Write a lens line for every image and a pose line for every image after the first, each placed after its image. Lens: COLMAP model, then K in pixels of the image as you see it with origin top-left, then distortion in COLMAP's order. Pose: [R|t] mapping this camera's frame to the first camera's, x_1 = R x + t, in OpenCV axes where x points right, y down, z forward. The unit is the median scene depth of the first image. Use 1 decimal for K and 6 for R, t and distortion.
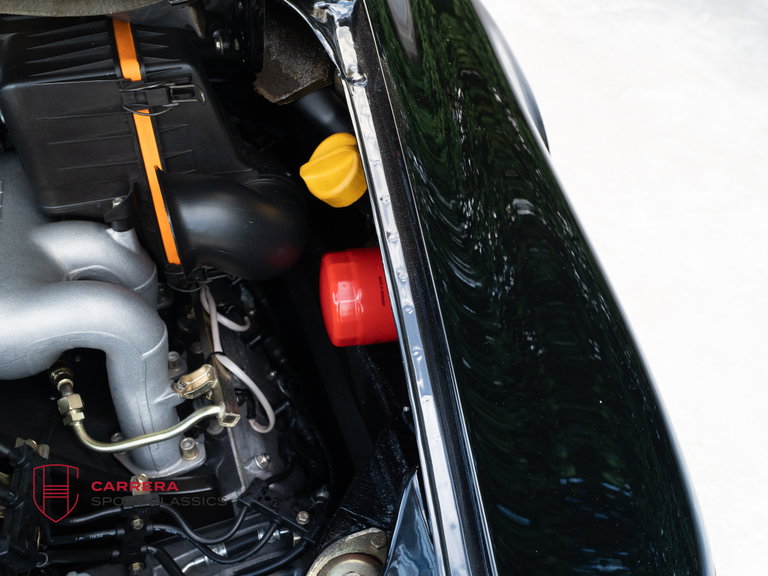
lens RADIAL K [[687.8, 0, 384.0], [0, 687.8, 288.0], [0, 0, 1]] dist [-0.006561, 0.005827]
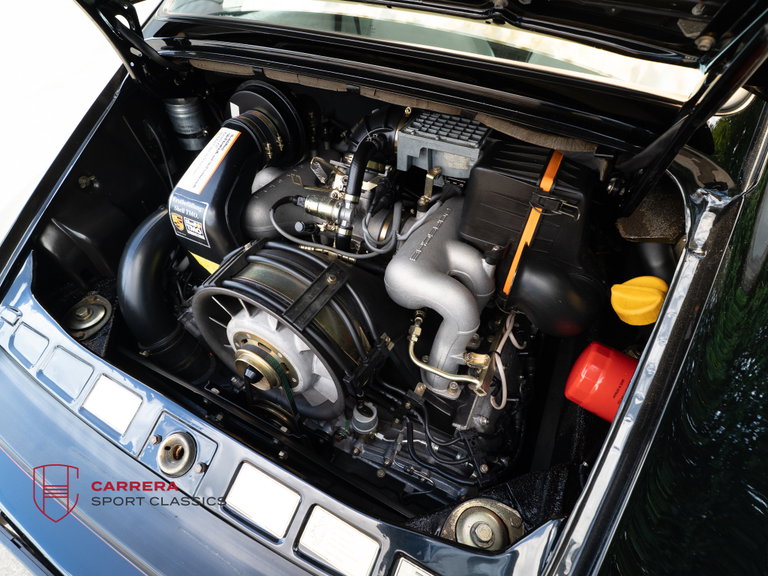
lens RADIAL K [[375.8, 0, 384.0], [0, 375.8, 288.0], [0, 0, 1]] dist [-0.003052, -0.000022]
pose [[0.679445, 0.513922, -0.523678, -0.033958], [-0.497740, 0.847225, 0.185649, -0.075458], [0.539082, 0.134517, 0.831442, 0.078080]]
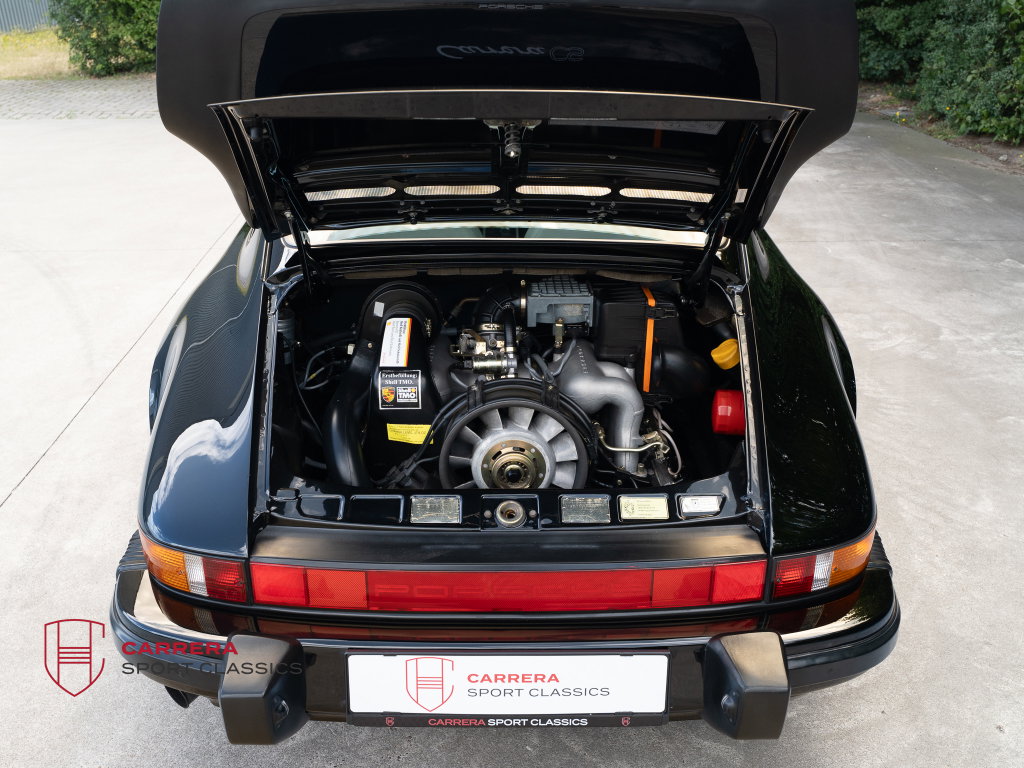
lens RADIAL K [[920.0, 0, 490.3], [0, 920.0, 383.5], [0, 0, 1]] dist [0.000390, 0.022740]
pose [[0.938968, 0.111860, -0.325309, 0.201619], [-0.215804, 0.927971, -0.303805, 1.043566], [0.267894, 0.355467, 0.895475, -1.960340]]
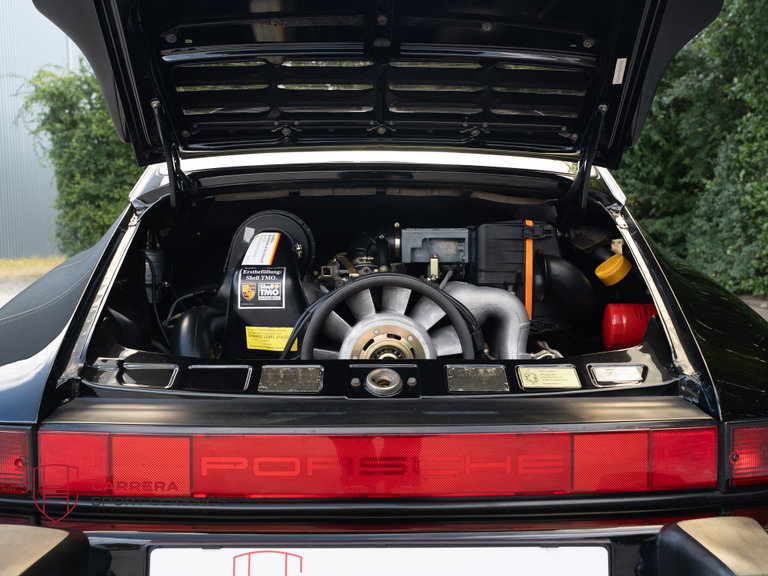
lens RADIAL K [[687.8, 0, 384.0], [0, 687.8, 288.0], [0, 0, 1]] dist [-0.006561, 0.005827]
pose [[0.944746, -0.000484, -0.327802, -0.041253], [-0.208230, 0.771436, -0.601271, 1.356994], [0.253169, 0.636307, 0.728710, -0.744889]]
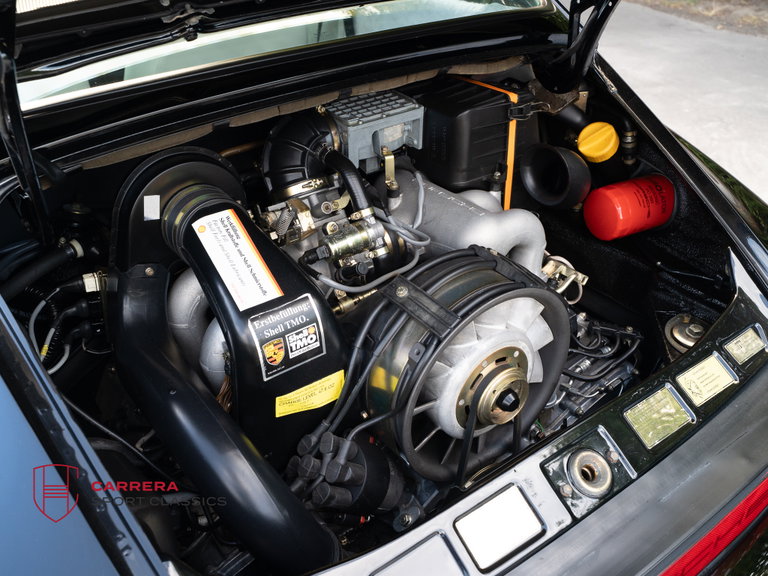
lens RADIAL K [[683.9, 0, 367.1], [0, 683.9, 288.7], [0, 0, 1]] dist [-0.001515, 0.000830]
pose [[0.963873, -0.179863, 0.196466, -1.125535], [0.207819, 0.969179, -0.132300, 0.334403], [-0.166615, 0.168349, 0.971544, -0.640137]]
